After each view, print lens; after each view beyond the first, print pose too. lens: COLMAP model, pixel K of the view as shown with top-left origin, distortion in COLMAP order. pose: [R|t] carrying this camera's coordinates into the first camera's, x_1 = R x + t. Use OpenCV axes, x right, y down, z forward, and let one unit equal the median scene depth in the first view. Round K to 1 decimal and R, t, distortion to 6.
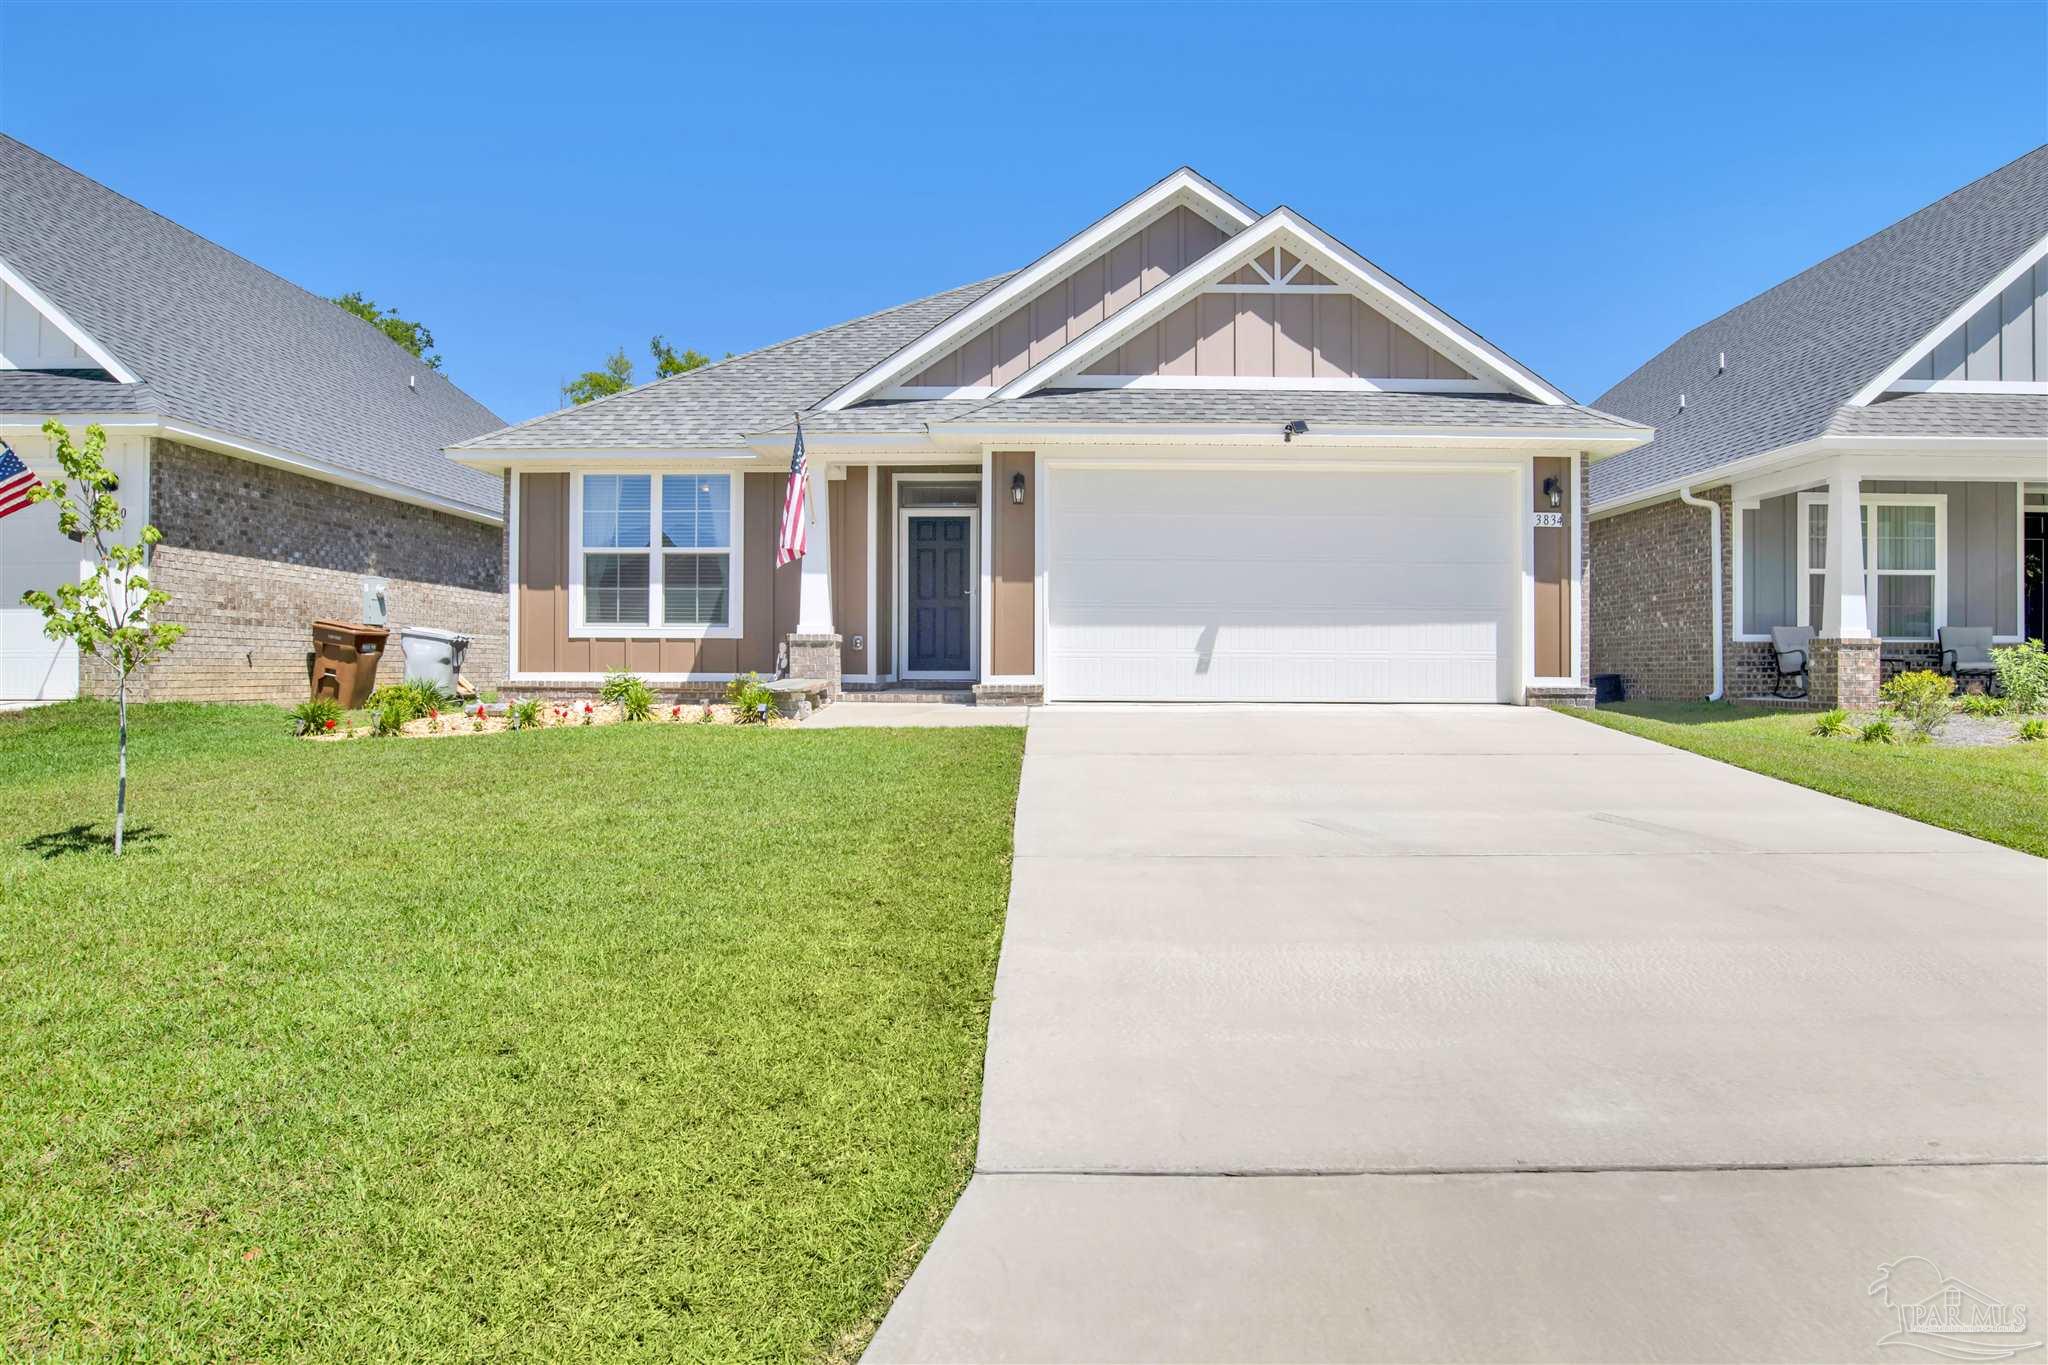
lens RADIAL K [[1125.1, 0, 1027.5], [0, 1125.1, 687.5], [0, 0, 1]] dist [-0.074840, 0.026340]
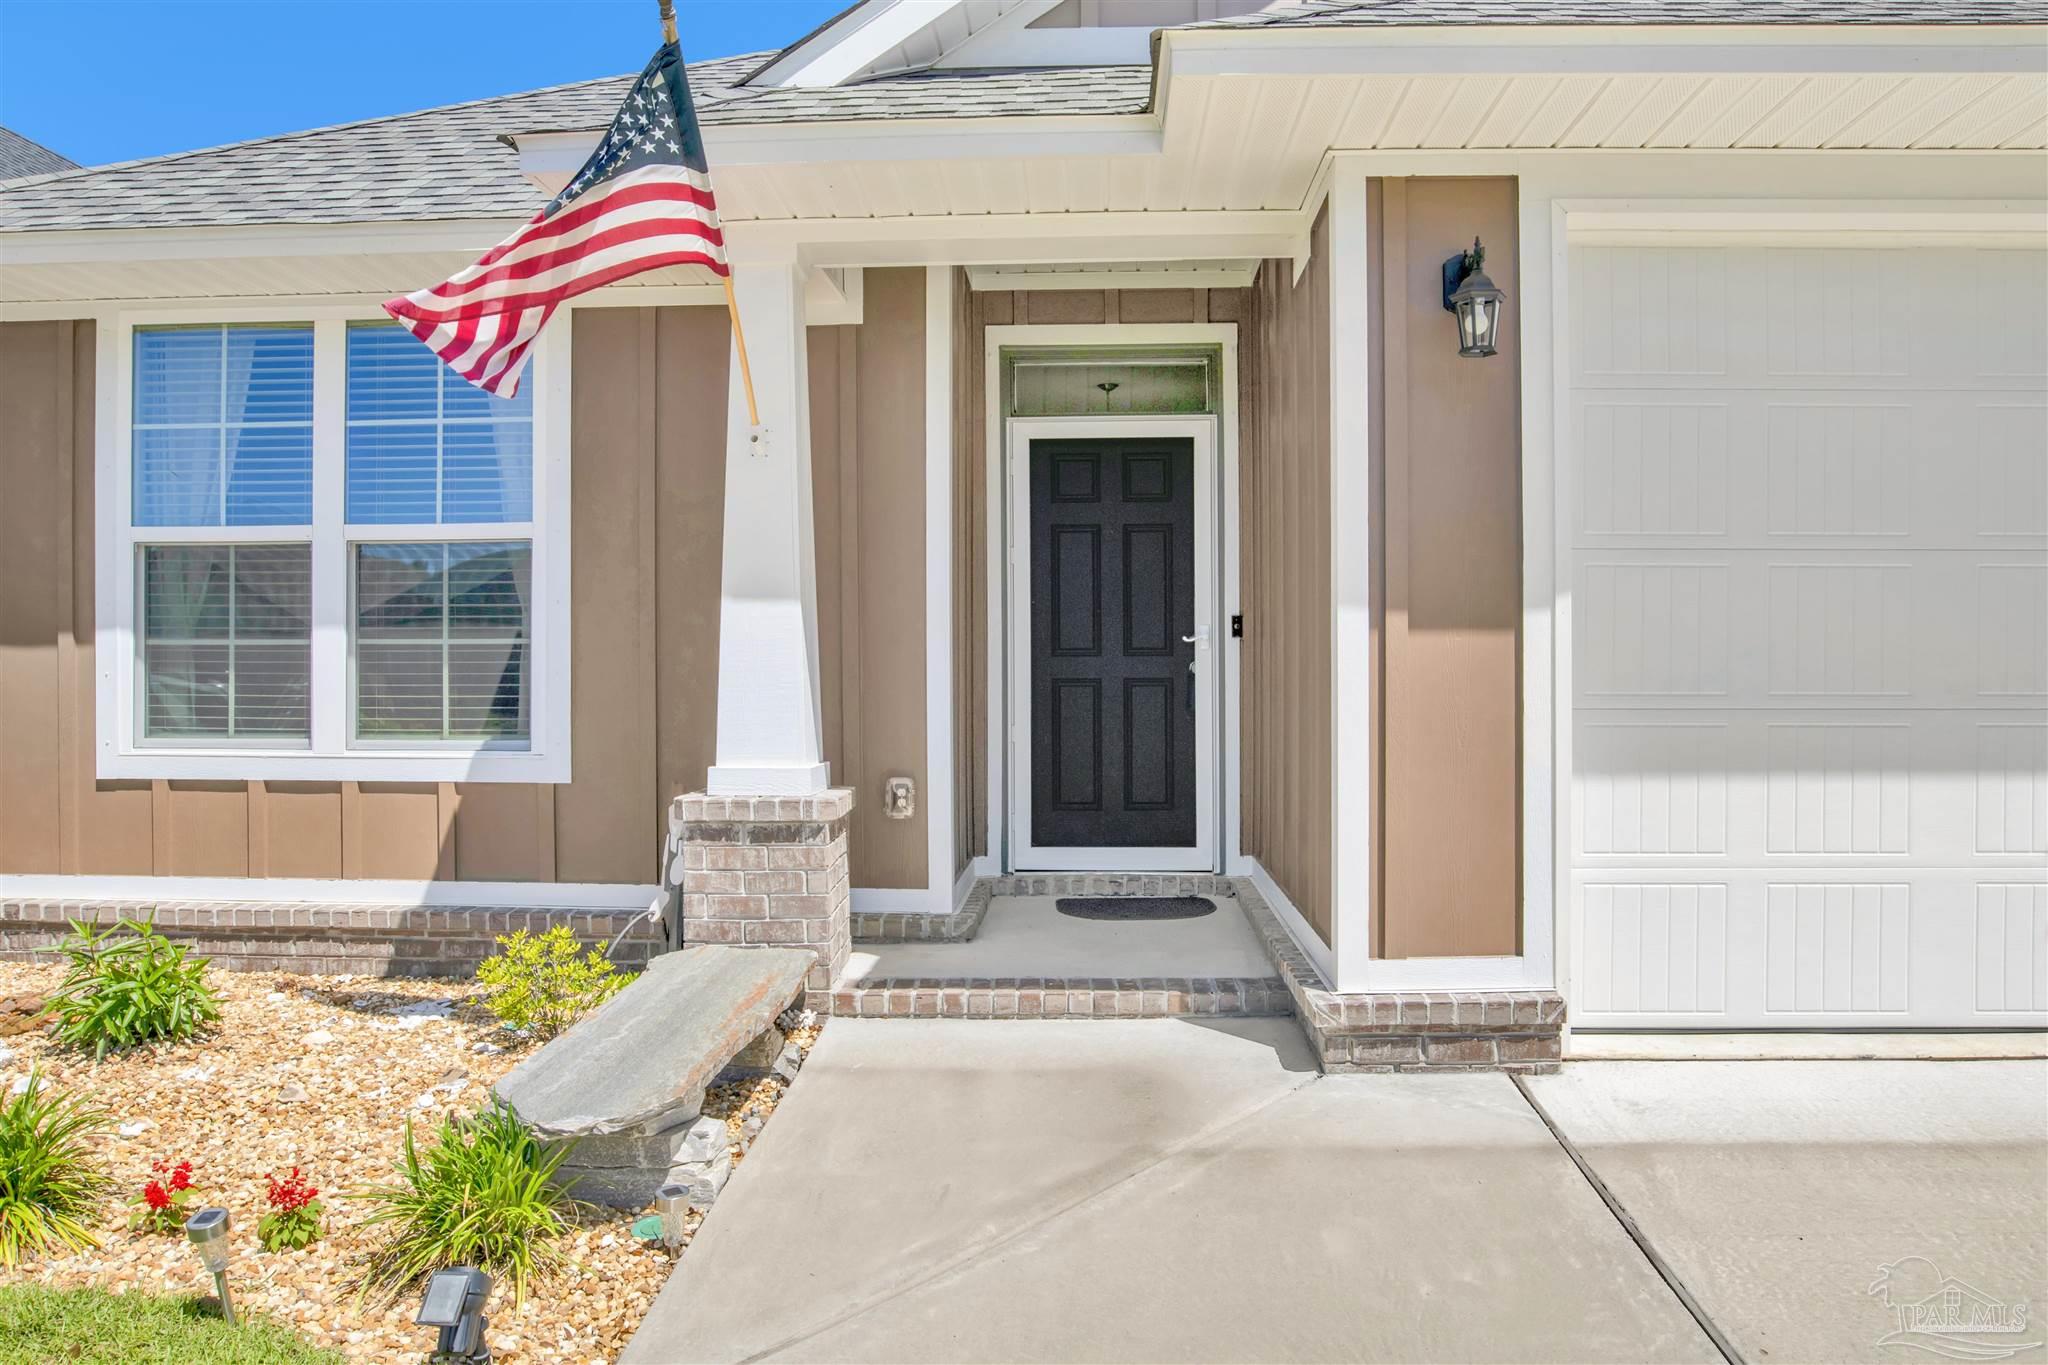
lens RADIAL K [[1251.1, 0, 1024.0], [0, 1251.1, 682.5], [0, 0, 1]] dist [-0.039885, 0.000530]
pose [[0.999210, -0.005985, -0.039289, -0.100639], [0.005778, 0.999969, -0.005394, -0.074699], [0.039320, 0.005163, 0.999213, 0.637723]]
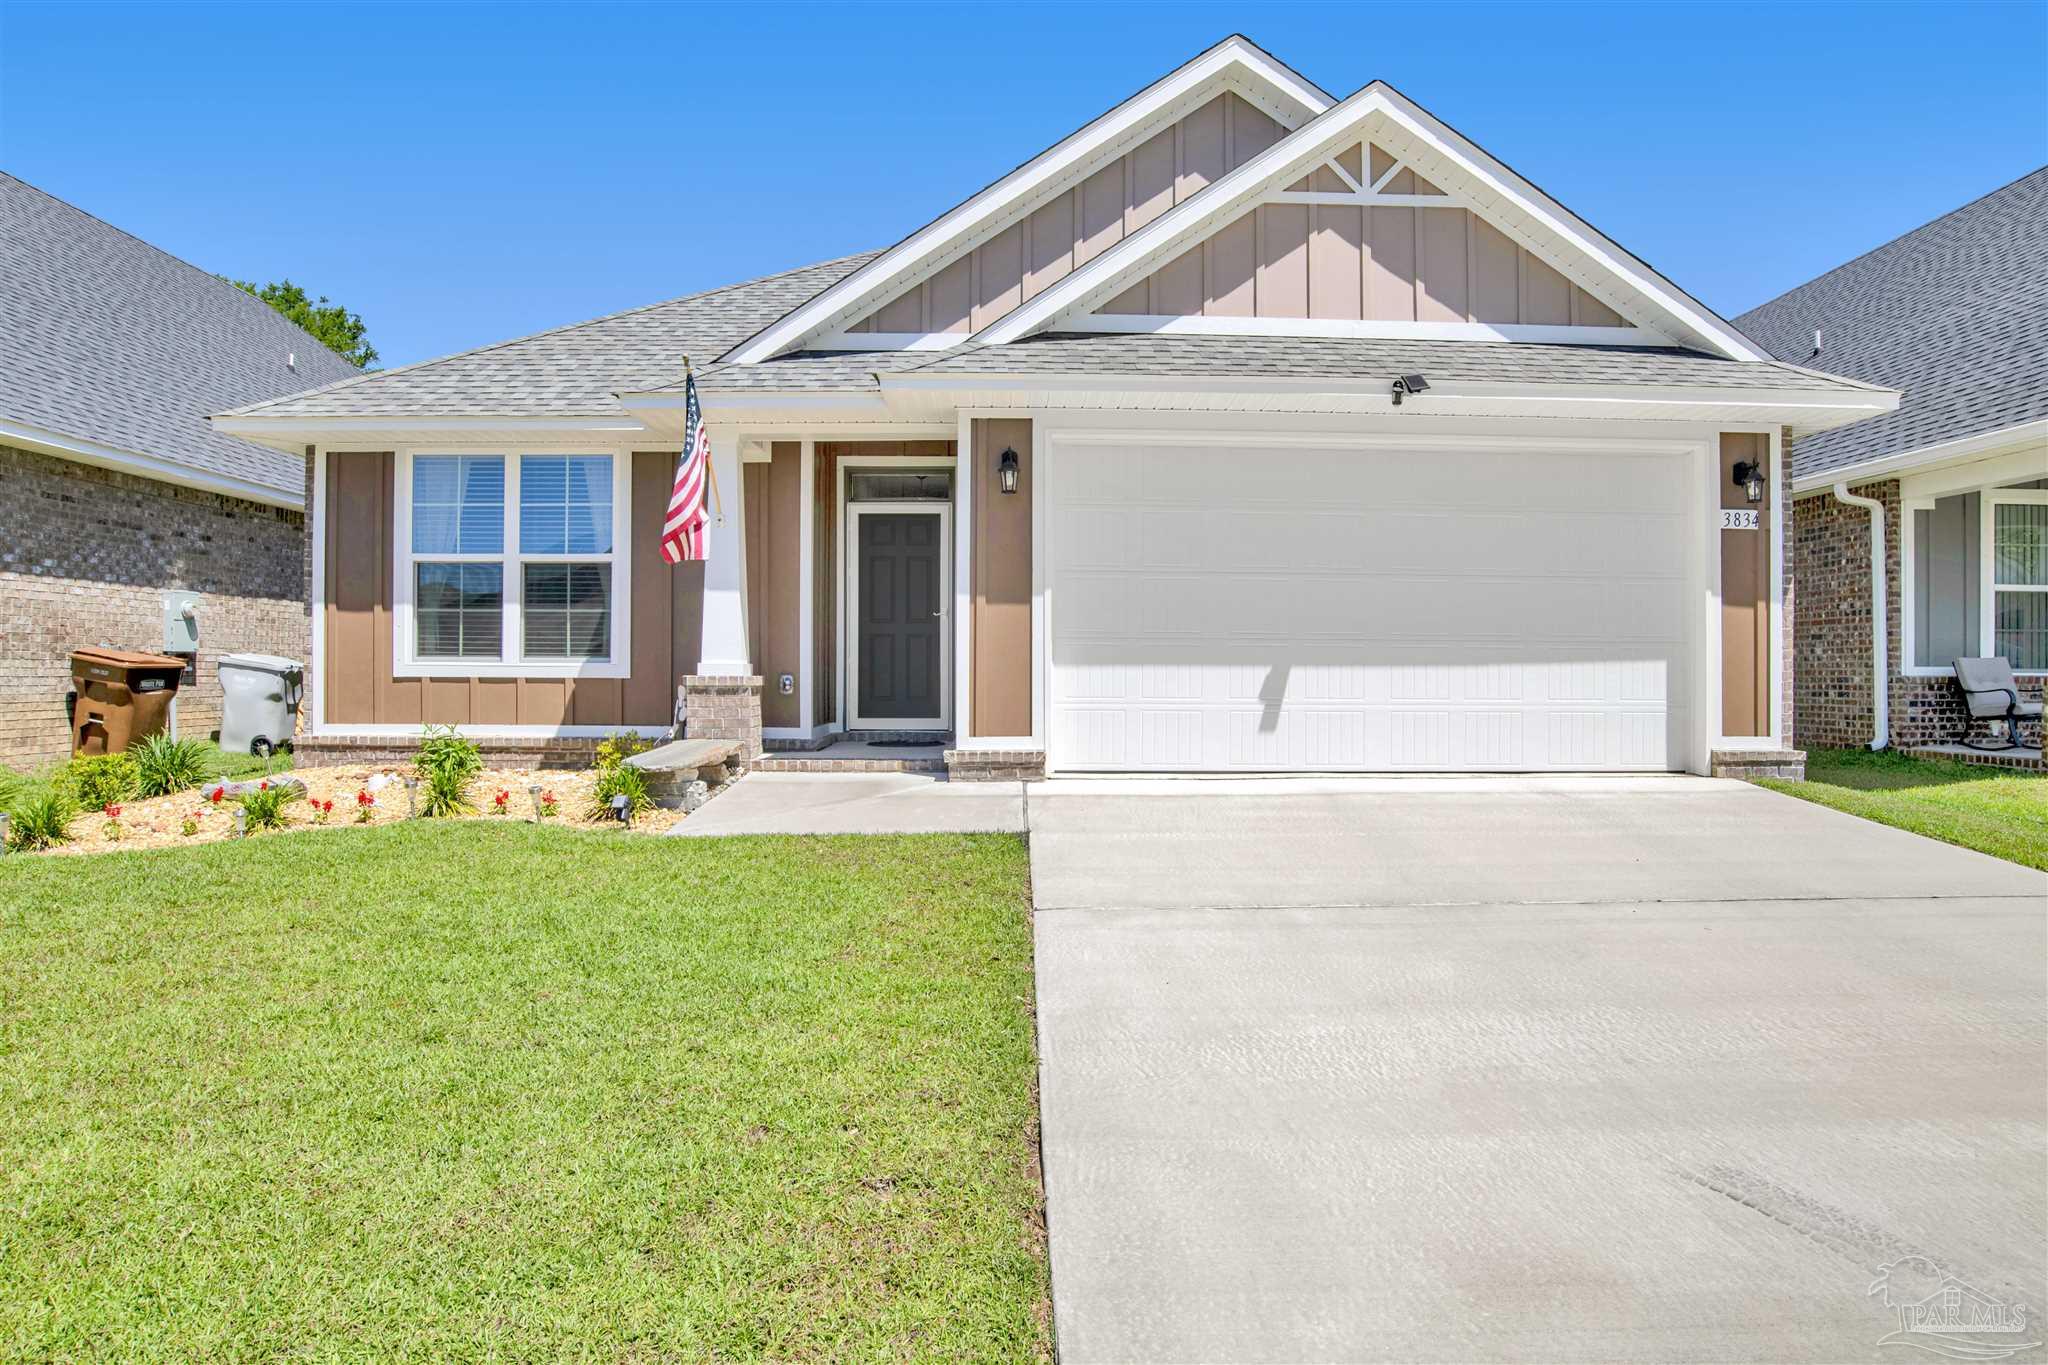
lens RADIAL K [[1070.0, 0, 1024.0], [0, 1070.0, 682.5], [0, 0, 1]] dist [-0.077518, 0.028357]
pose [[0.999642, -0.000635, 0.026762, -0.015548], [0.000745, 0.999991, -0.004102, -0.039359], [-0.026759, 0.004120, 0.999633, 0.310618]]
